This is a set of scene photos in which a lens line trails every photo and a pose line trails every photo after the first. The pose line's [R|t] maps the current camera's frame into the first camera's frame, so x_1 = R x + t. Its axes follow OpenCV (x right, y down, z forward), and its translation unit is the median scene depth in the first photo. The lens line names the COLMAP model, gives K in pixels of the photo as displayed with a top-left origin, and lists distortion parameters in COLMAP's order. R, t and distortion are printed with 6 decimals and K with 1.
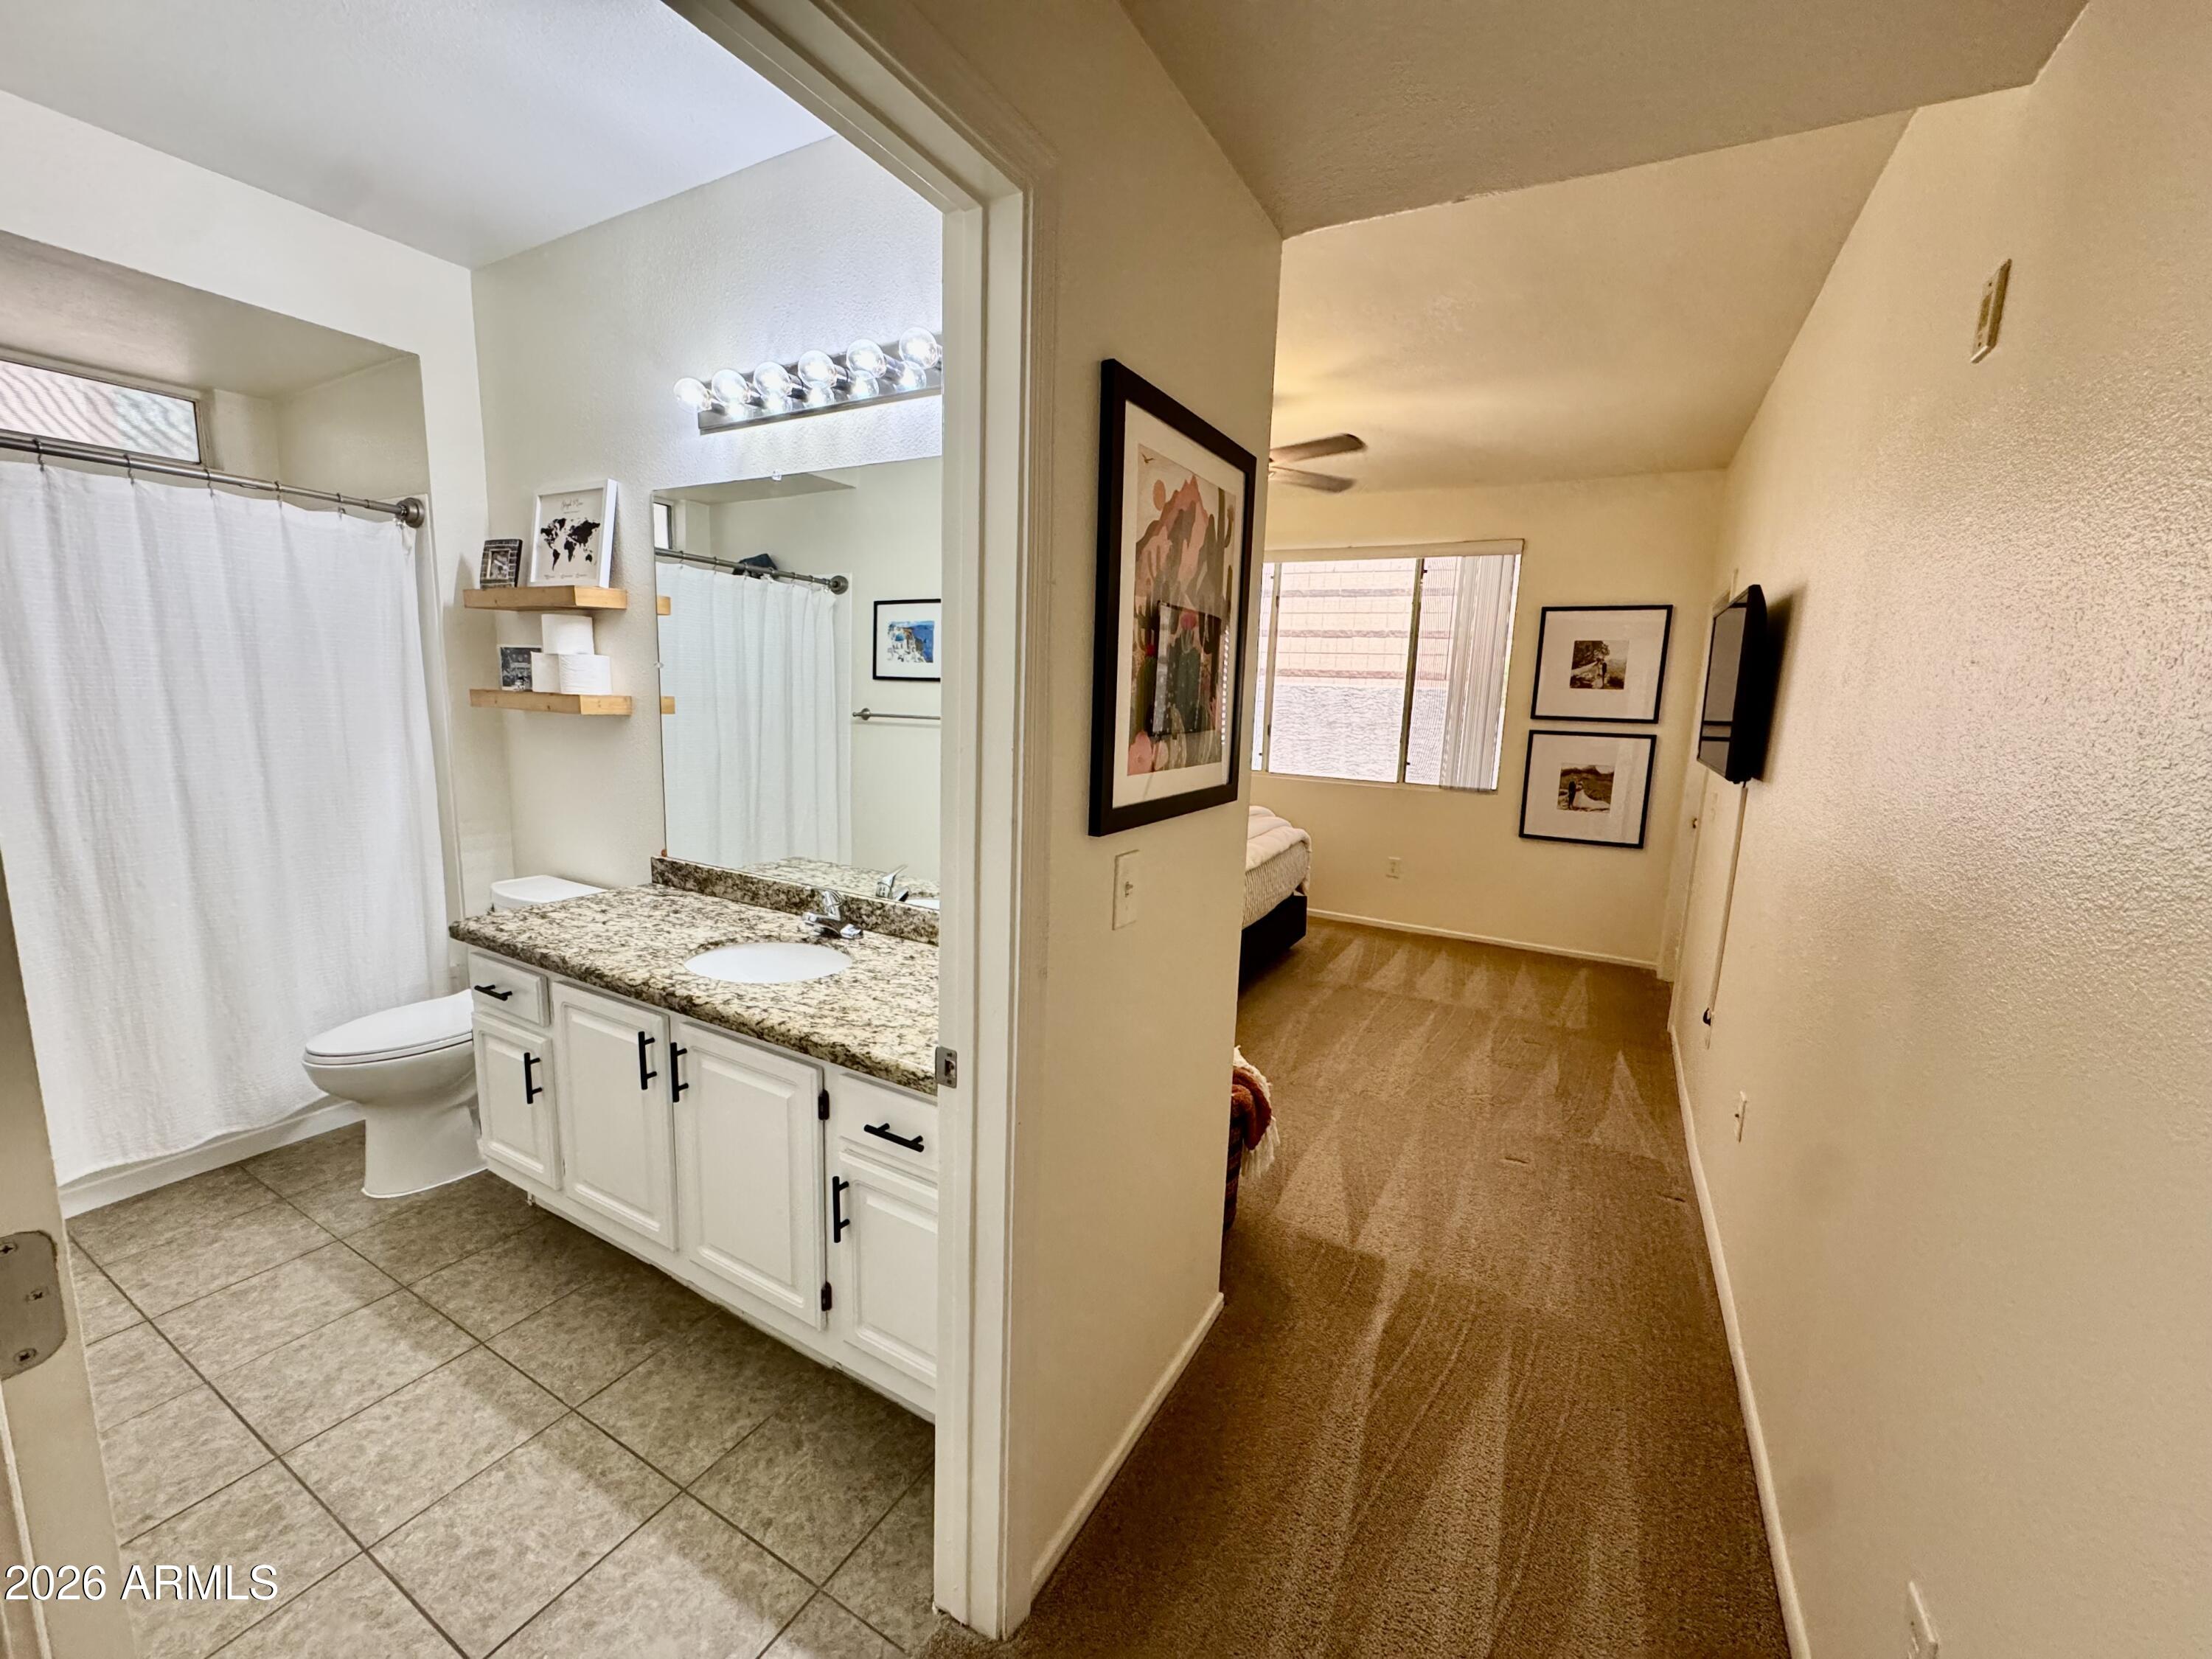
lens RADIAL K [[883.5, 0, 1101.3], [0, 883.5, 826.3], [0, 0, 1]] dist [0.001672, -0.000196]
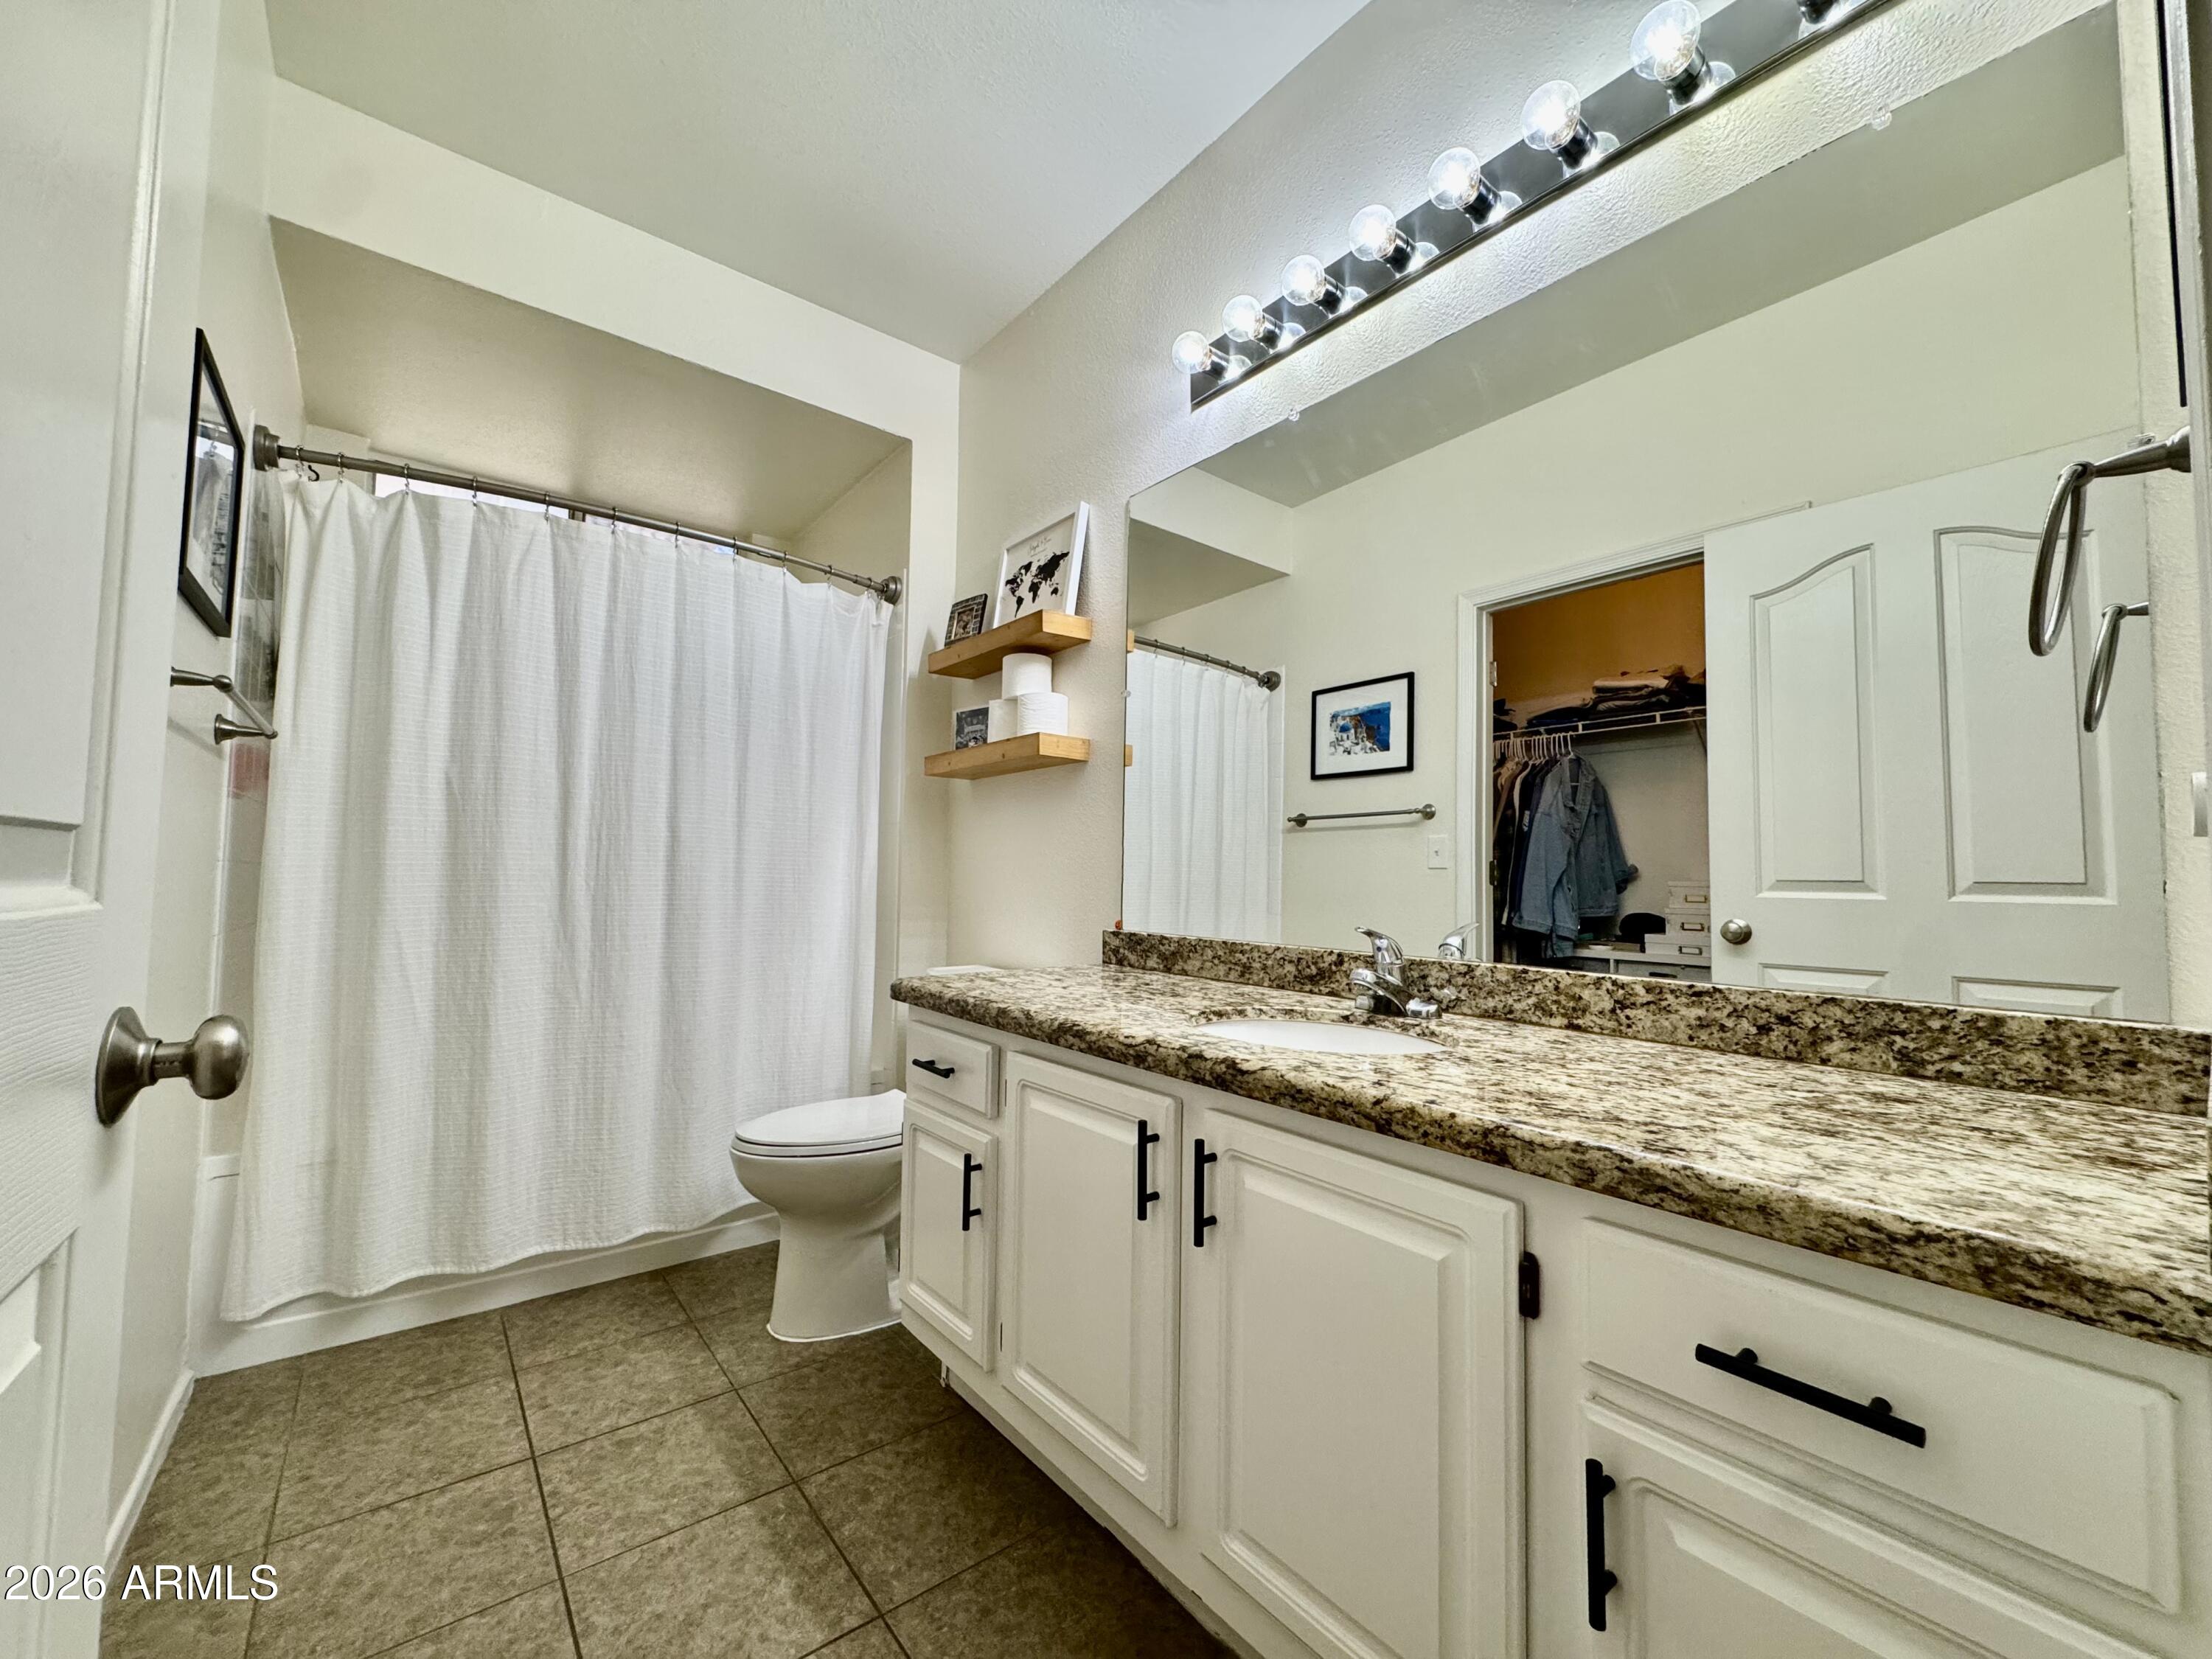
lens RADIAL K [[877.7, 0, 1106.0], [0, 877.7, 829.5], [0, 0, 1]] dist [-0.001962, -0.000184]
pose [[0.929438, -0.040569, -0.366741, -0.248433], [-0.041215, 0.976302, -0.212450, 0.132586], [0.366669, 0.212574, 0.905741, 0.308118]]
